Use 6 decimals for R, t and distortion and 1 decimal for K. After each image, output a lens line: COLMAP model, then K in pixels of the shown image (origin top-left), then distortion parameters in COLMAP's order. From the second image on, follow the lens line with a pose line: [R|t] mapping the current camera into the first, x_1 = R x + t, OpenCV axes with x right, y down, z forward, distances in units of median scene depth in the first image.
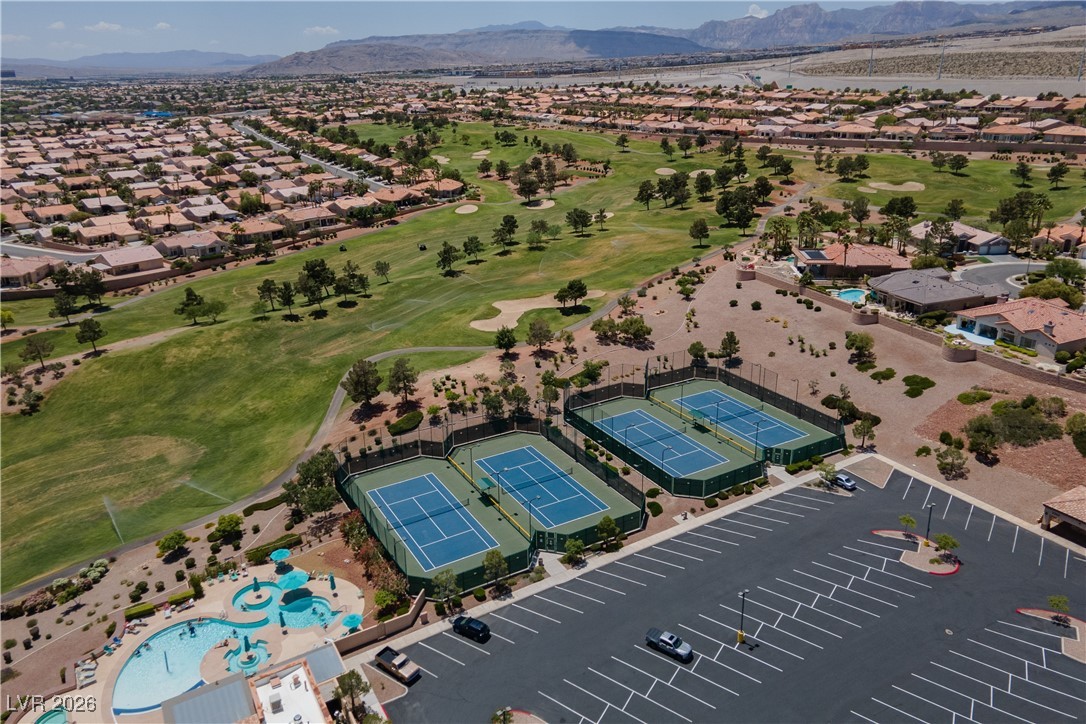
lens RADIAL K [[775.3, 0, 544.6], [0, 775.3, 358.0], [0, 0, 1]] dist [0.023650, 0.002893]
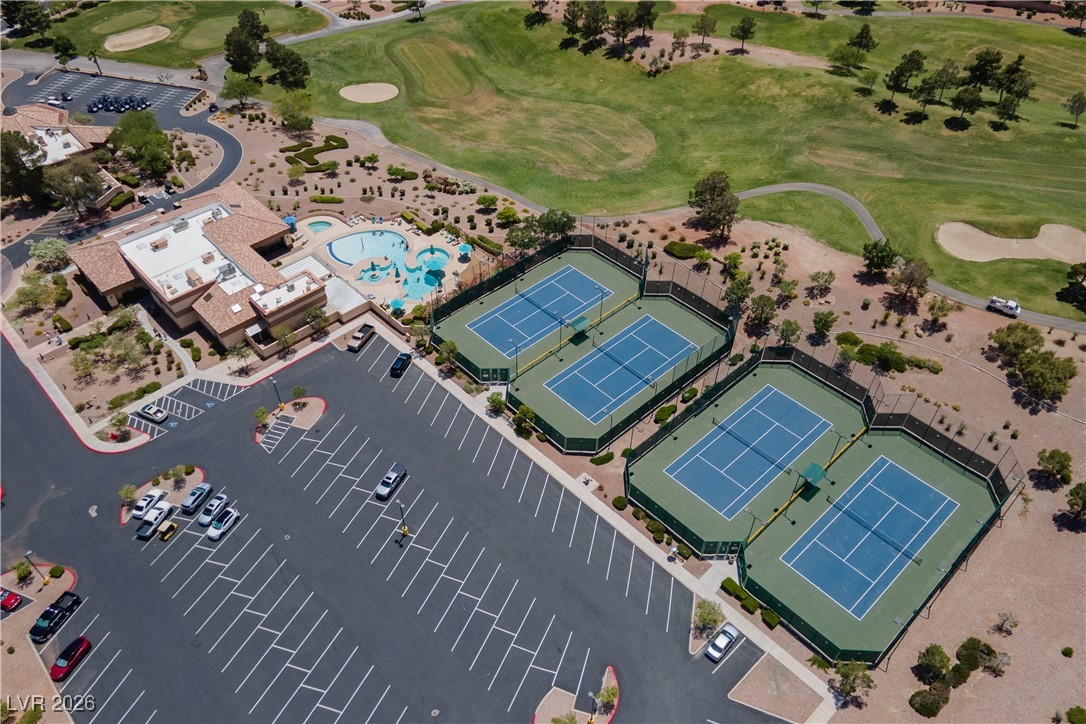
lens RADIAL K [[793.0, 0, 543.5], [0, 793.0, 377.3], [0, 0, 1]] dist [0.041454, 0.010415]
pose [[0.214356, 0.701400, -0.679771, 0.505061], [-0.346857, 0.705250, 0.618314, -0.315414], [0.913095, 0.103244, 0.394460, 0.390740]]
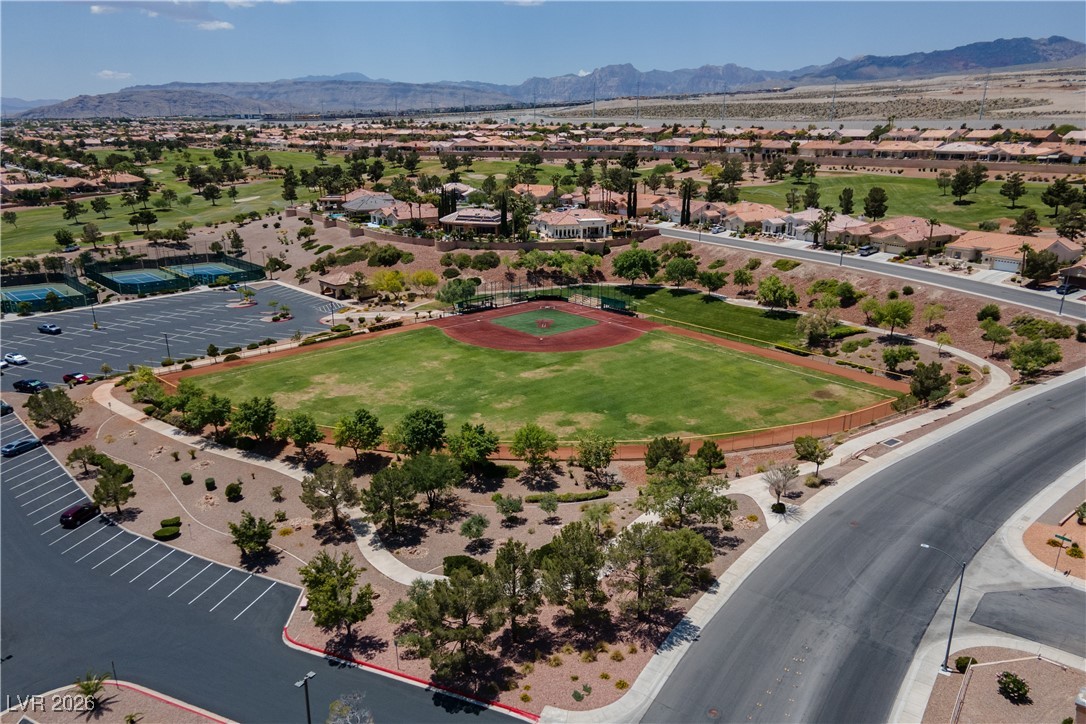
lens RADIAL K [[793.0, 0, 543.5], [0, 793.0, 377.3], [0, 0, 1]] dist [0.041454, 0.010415]
pose [[0.979771, -0.050209, 0.193722, 0.515112], [0.059357, 0.997365, -0.041708, 0.347416], [-0.191117, 0.052363, 0.980170, -0.615459]]
